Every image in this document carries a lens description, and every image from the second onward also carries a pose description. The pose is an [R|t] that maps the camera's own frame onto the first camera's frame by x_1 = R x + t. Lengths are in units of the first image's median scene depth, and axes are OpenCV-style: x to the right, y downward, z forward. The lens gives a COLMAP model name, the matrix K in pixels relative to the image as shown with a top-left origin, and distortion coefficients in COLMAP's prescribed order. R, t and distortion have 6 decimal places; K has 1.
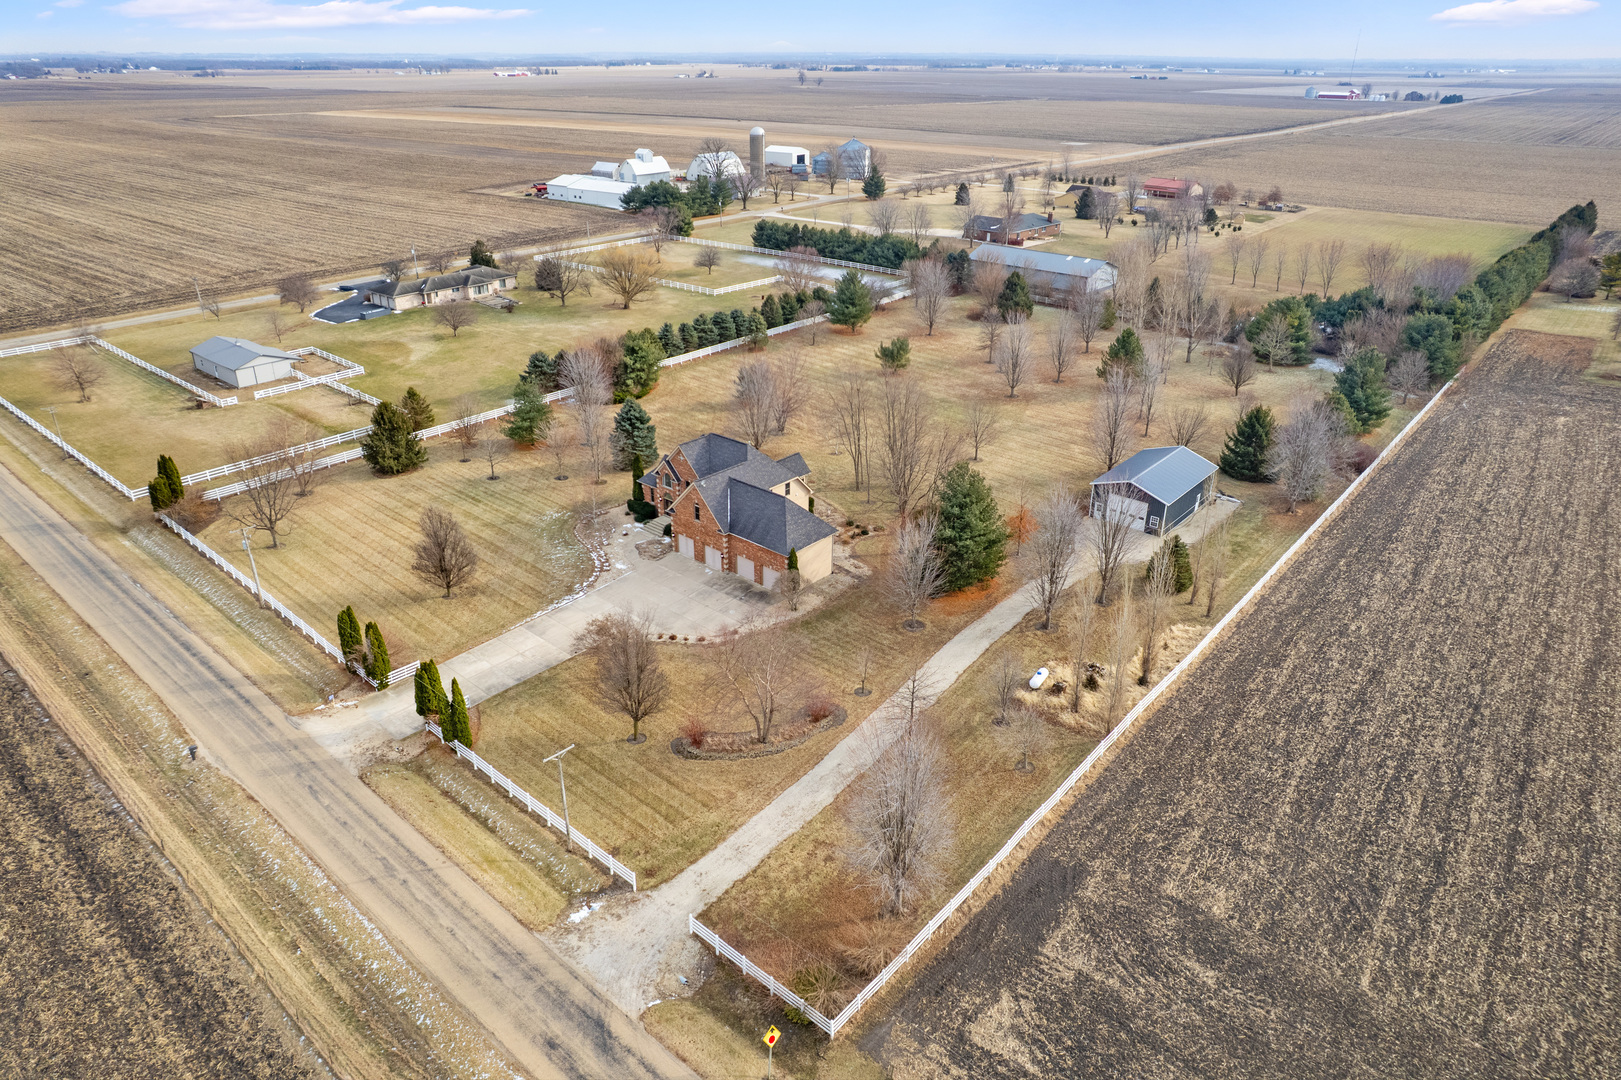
lens RADIAL K [[1050.1, 0, 860.4], [0, 1050.1, 542.6], [0, 0, 1]] dist [-0.088410, 0.084776]
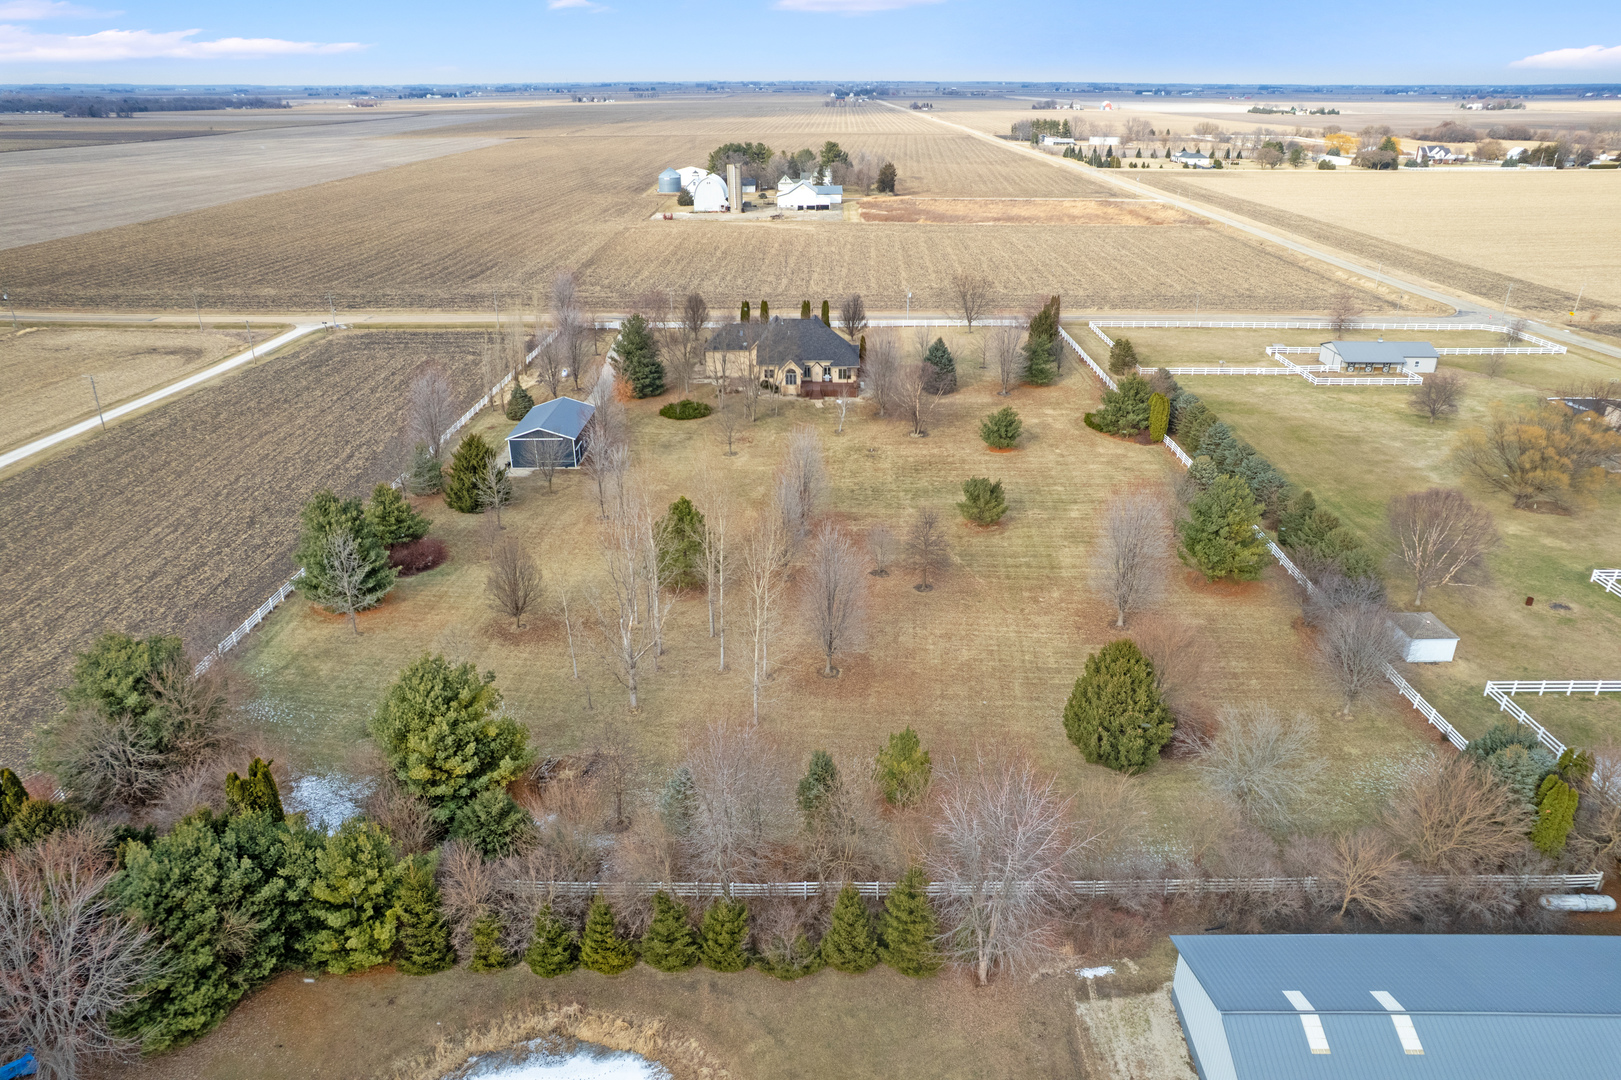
lens RADIAL K [[1043.9, 0, 821.5], [0, 1043.9, 507.3], [0, 0, 1]] dist [-0.075863, 0.064712]
pose [[-0.784572, 0.236059, -0.573343, 0.933425], [-0.266949, 0.706000, 0.655974, -1.081579], [0.559629, 0.667713, -0.490892, 2.269643]]
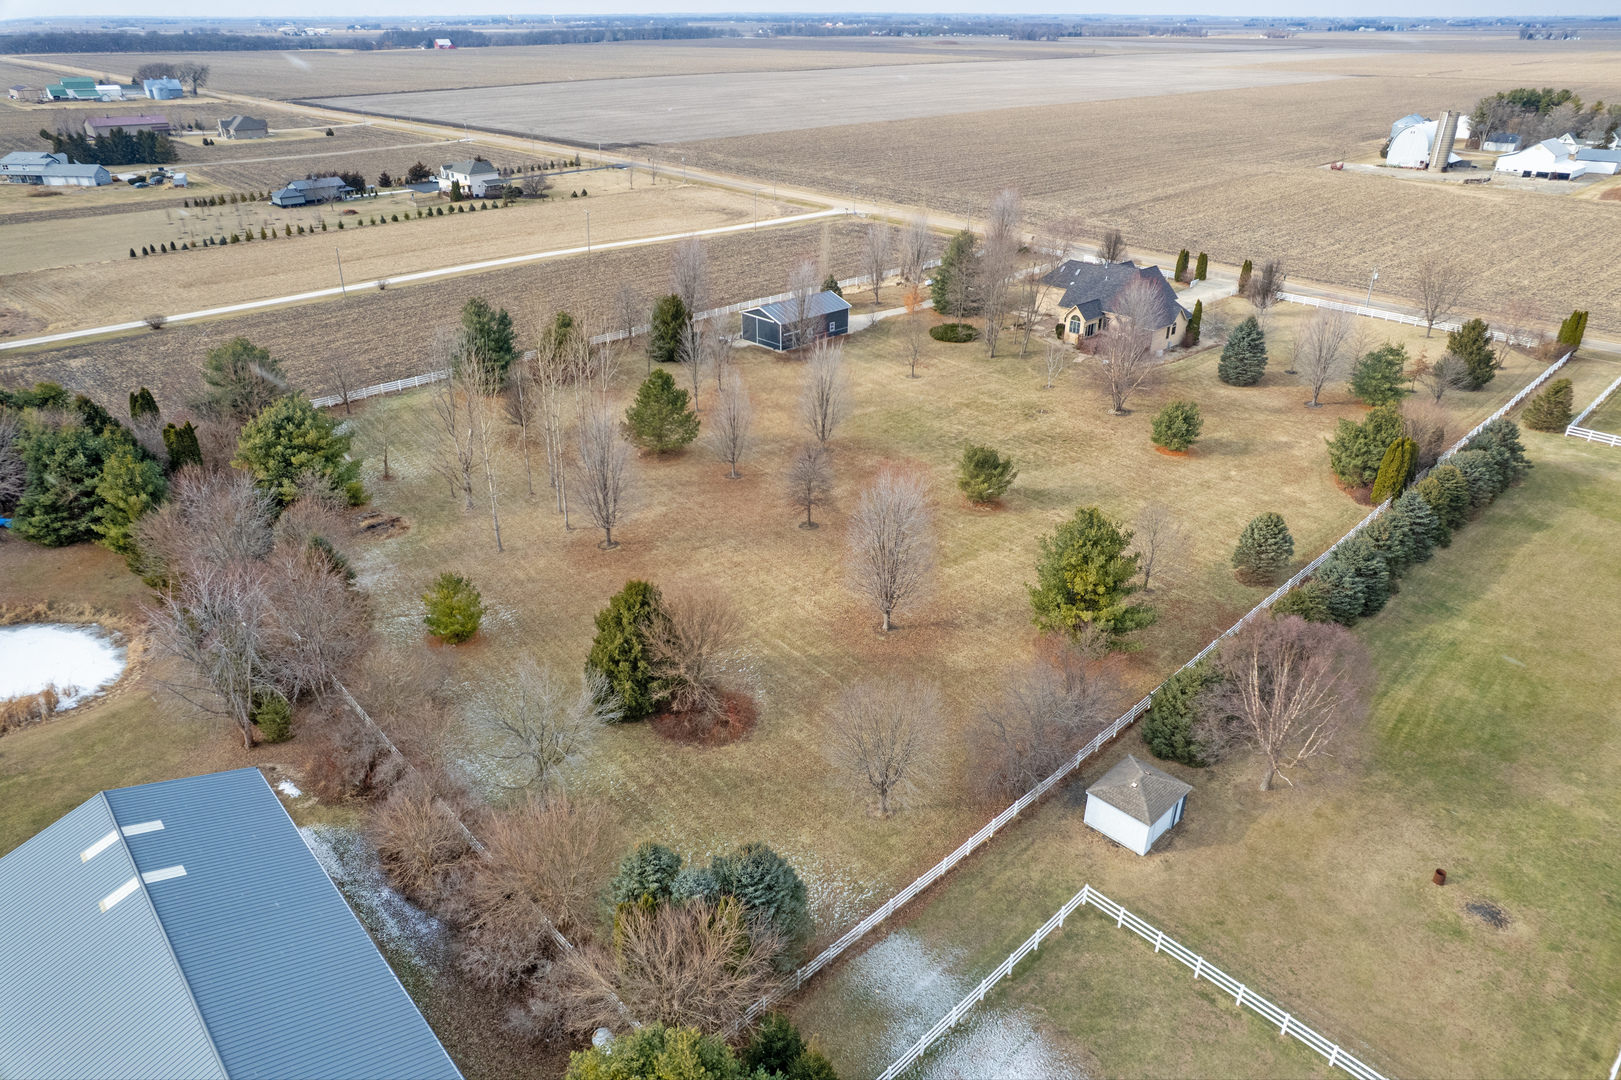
lens RADIAL K [[1054.2, 0, 817.1], [0, 1054.2, 488.0], [0, 0, 1]] dist [-0.071568, 0.067157]
pose [[-0.989712, -0.062743, 0.128580, 0.088971], [0.058082, 0.645117, 0.761873, -1.147184], [-0.130751, 0.761503, -0.634836, 2.482586]]
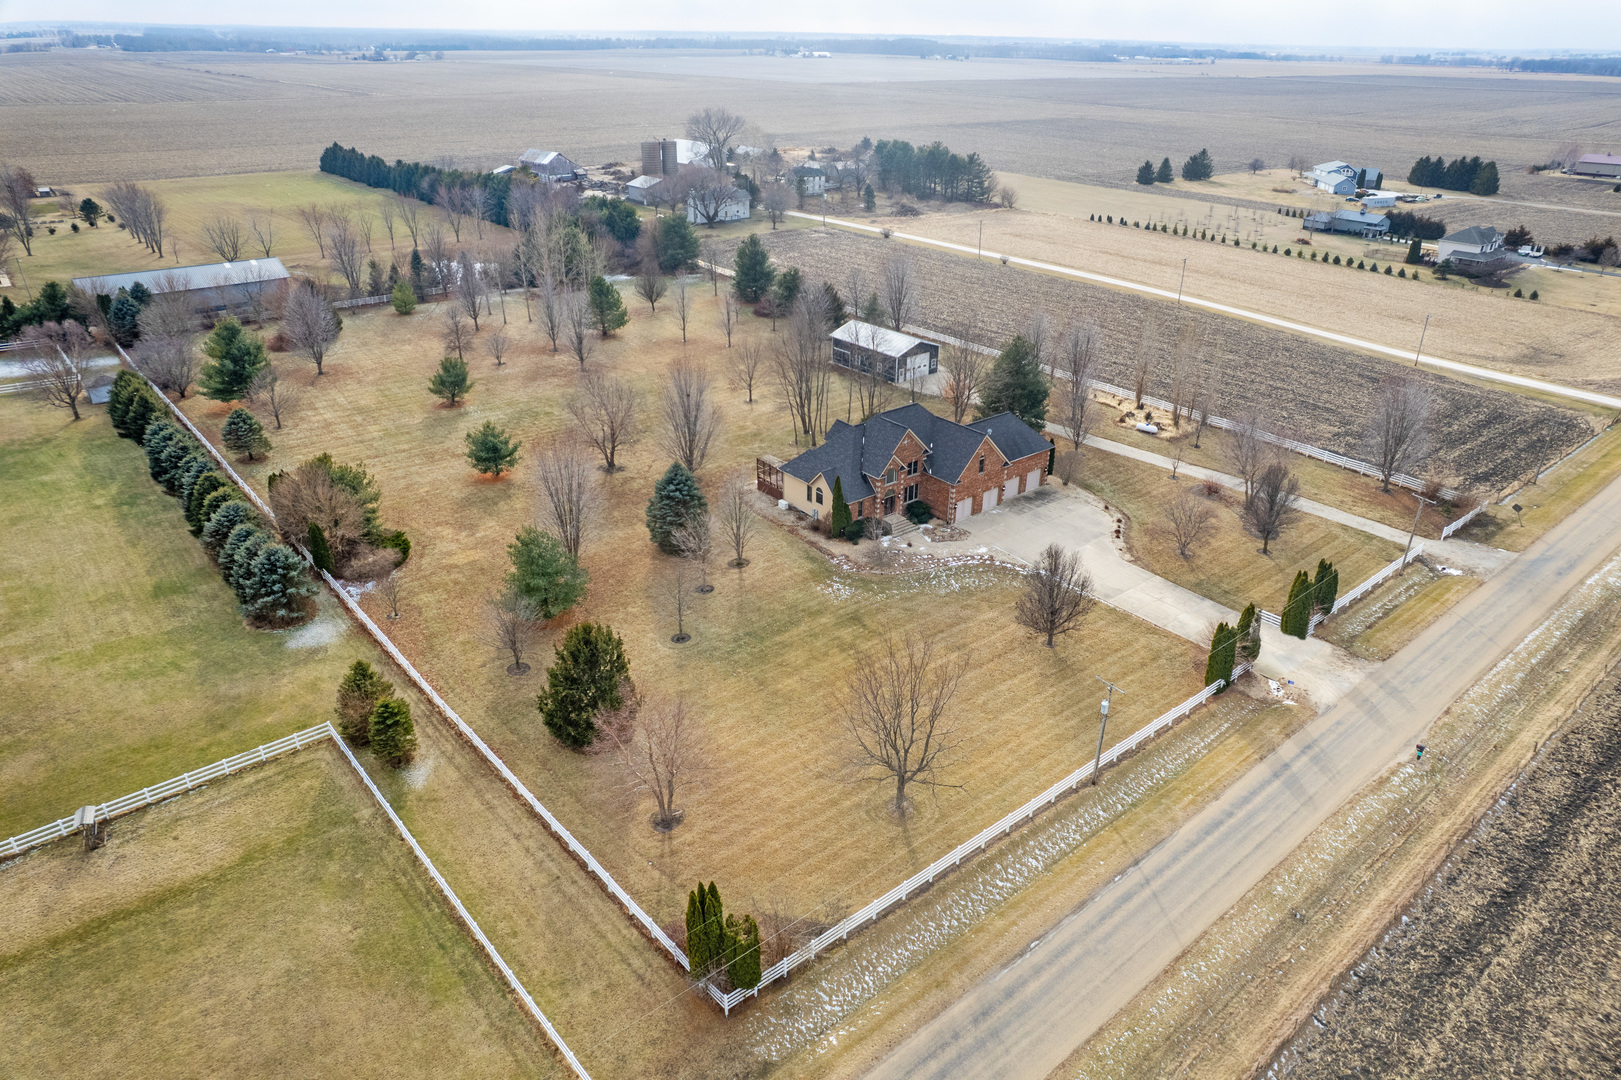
lens RADIAL K [[1015.8, 0, 821.2], [0, 1015.8, 516.2], [0, 0, 1]] dist [-0.083651, 0.077249]
pose [[0.174930, -0.432267, 0.884615, -1.168385], [0.407958, 0.849536, 0.334453, -0.412282], [-0.896086, 0.302380, 0.324957, 0.898328]]
